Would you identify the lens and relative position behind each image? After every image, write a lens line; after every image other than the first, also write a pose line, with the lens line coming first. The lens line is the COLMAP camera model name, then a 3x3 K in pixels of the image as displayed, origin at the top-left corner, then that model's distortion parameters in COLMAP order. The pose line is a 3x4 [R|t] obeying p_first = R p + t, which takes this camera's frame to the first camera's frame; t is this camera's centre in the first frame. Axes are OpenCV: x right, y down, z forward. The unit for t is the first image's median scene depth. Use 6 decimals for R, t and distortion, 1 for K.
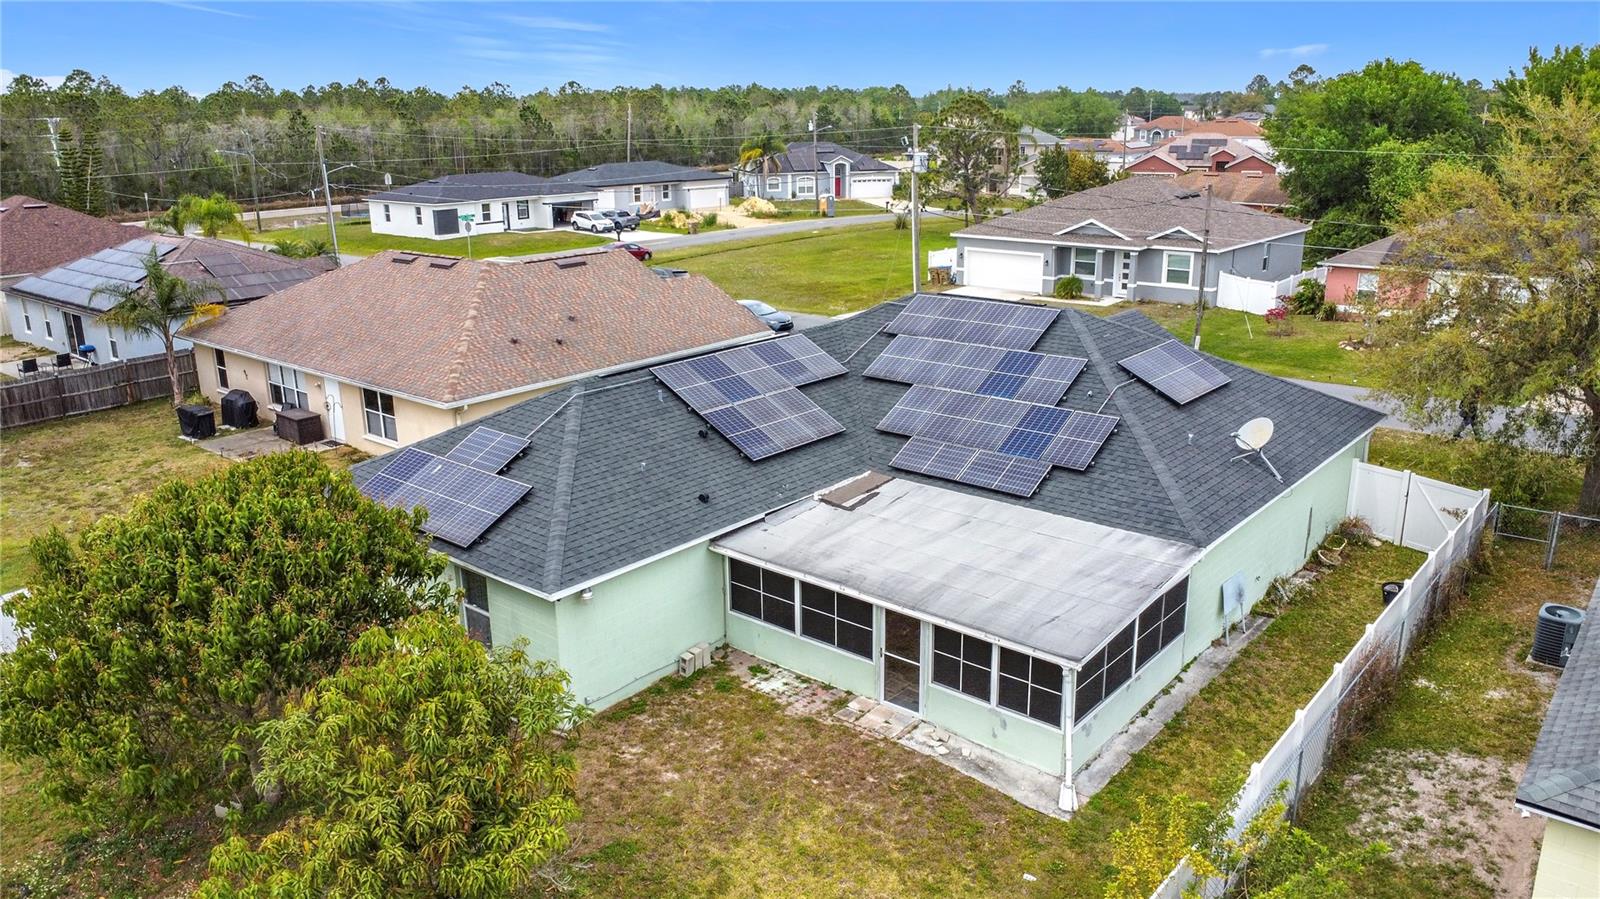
lens RADIAL K [[1175.7, 0, 776.5], [0, 1175.7, 421.5], [0, 0, 1]] dist [-0.005179, -0.047933]
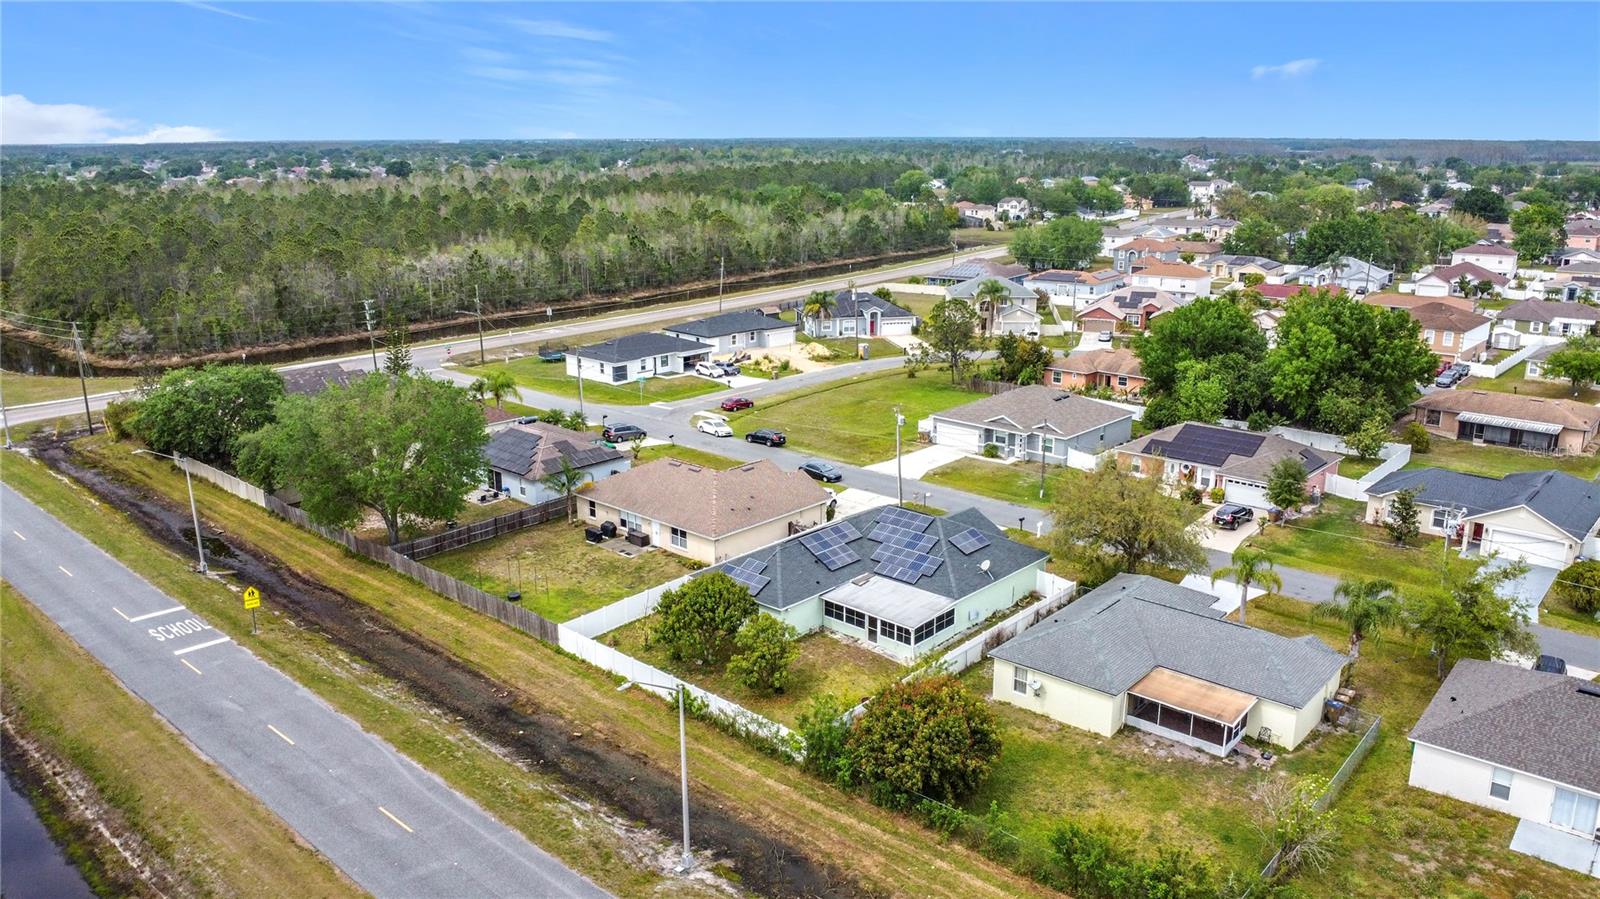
lens RADIAL K [[1148.7, 0, 800.0], [0, 1148.7, 449.5], [0, 0, 1]] dist [-0.008358, -0.055901]
pose [[0.999693, 0.020462, -0.013977, -0.045173], [-0.020467, 0.999791, -0.000227, -0.194617], [0.013970, 0.000513, 0.999902, -1.429025]]
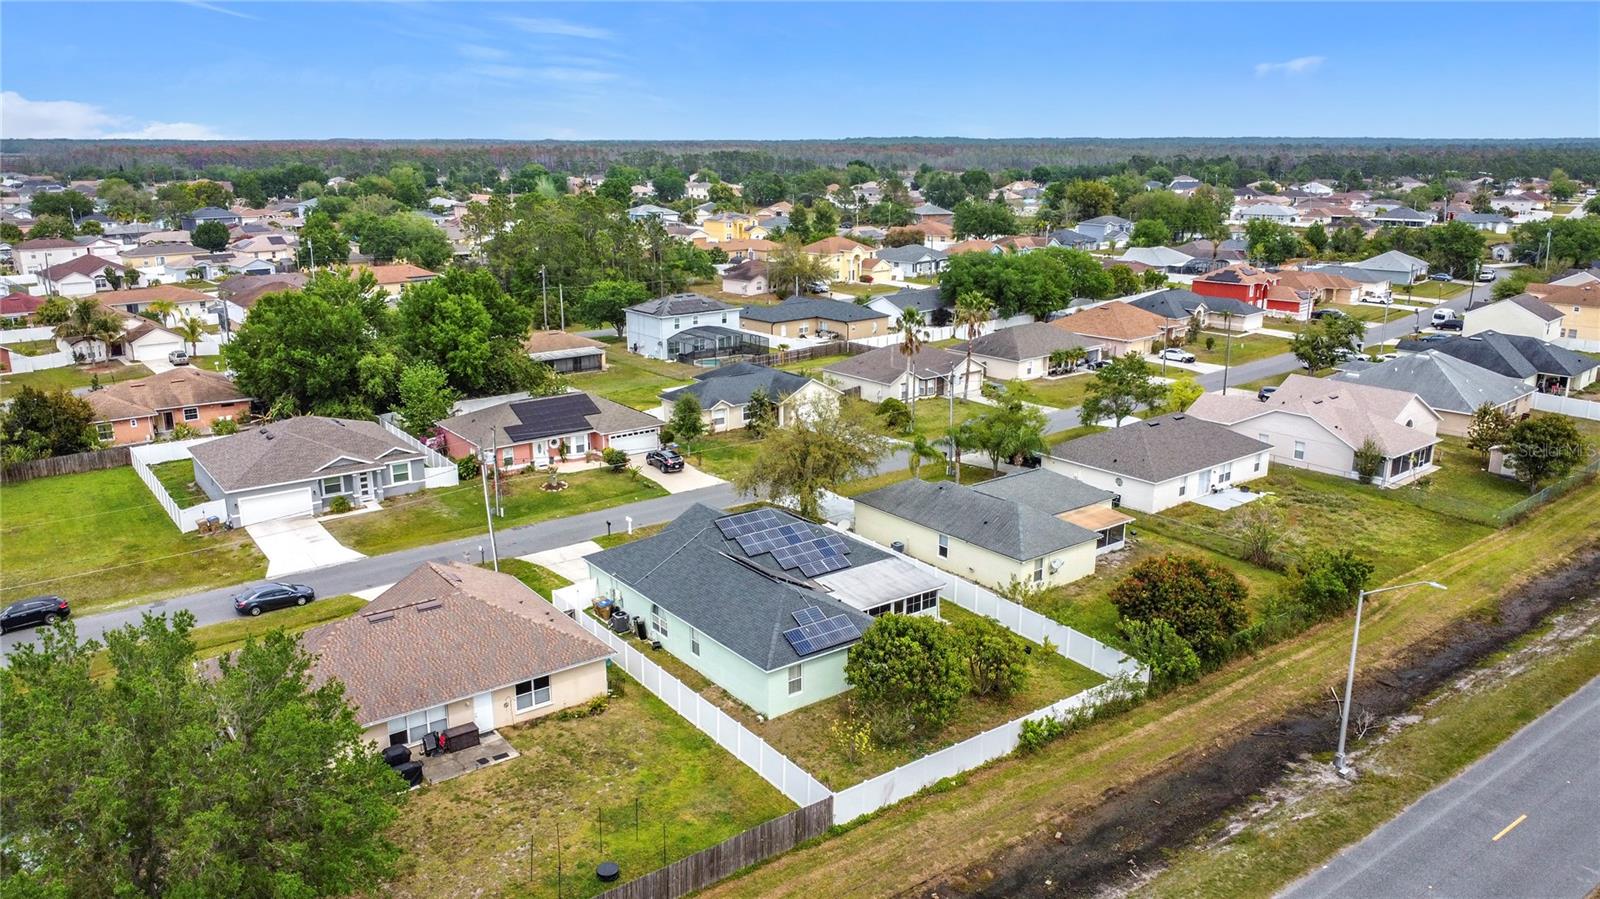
lens RADIAL K [[1143.5, 0, 800.0], [0, 1143.5, 449.5], [0, 0, 1]] dist [0.003679, -0.006182]
pose [[0.223121, -0.239033, 0.945029, -1.635045], [0.253889, 0.950259, 0.180413, -0.506929], [-0.941147, 0.199679, 0.272711, 0.144096]]
